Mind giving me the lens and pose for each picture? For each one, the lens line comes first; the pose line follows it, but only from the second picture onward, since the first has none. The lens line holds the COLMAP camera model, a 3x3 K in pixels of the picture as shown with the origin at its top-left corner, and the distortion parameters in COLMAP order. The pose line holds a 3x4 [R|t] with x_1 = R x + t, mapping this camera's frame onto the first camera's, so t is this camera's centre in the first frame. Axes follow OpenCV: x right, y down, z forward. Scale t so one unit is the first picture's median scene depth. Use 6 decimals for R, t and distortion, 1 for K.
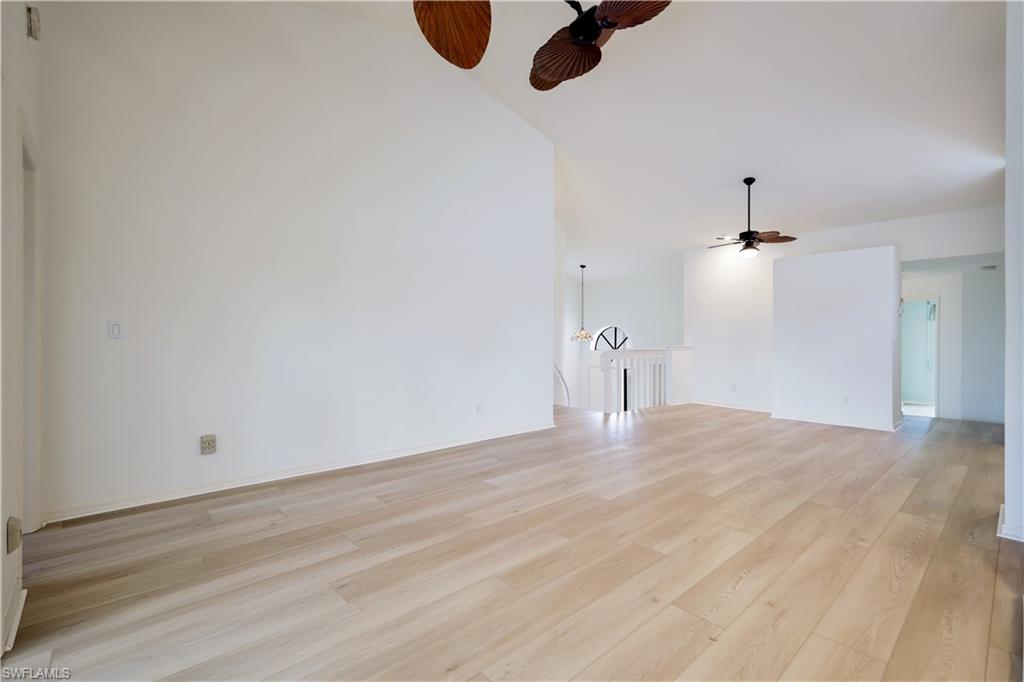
lens RADIAL K [[458.6, 0, 514.1], [0, 458.6, 337.9], [0, 0, 1]] dist [-0.003204, -0.000072]
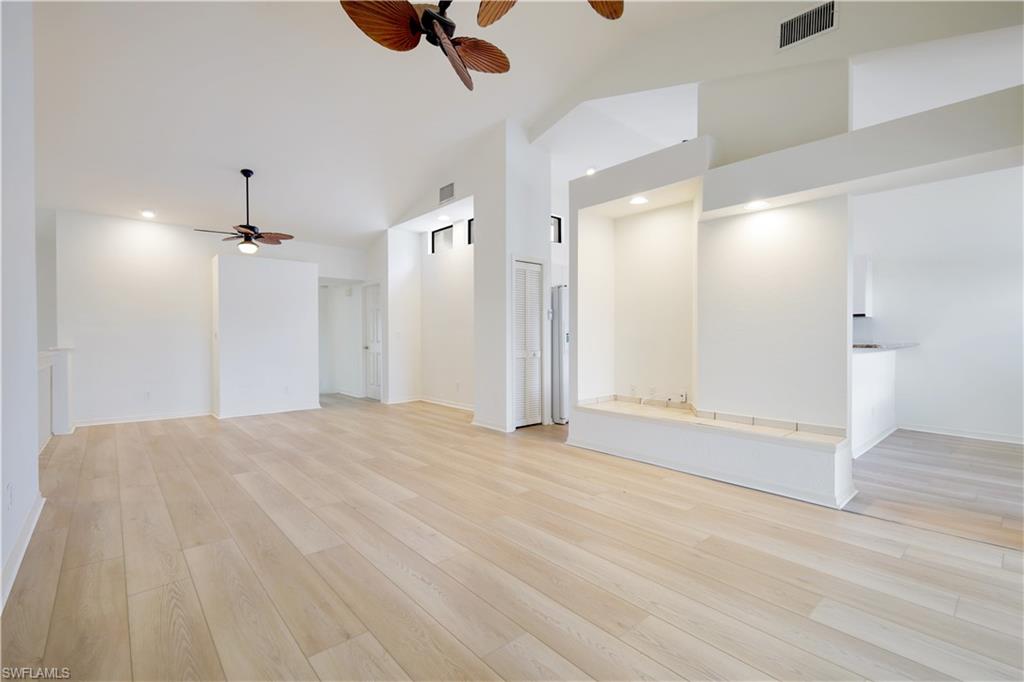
lens RADIAL K [[458.6, 0, 514.2], [0, 458.6, 339.9], [0, 0, 1]] dist [-0.003204, -0.000072]
pose [[0.012563, -0.014191, 0.999820, -0.746839], [0.003803, 0.999893, 0.014145, -0.005457], [-0.999914, 0.003625, 0.012616, 0.718854]]
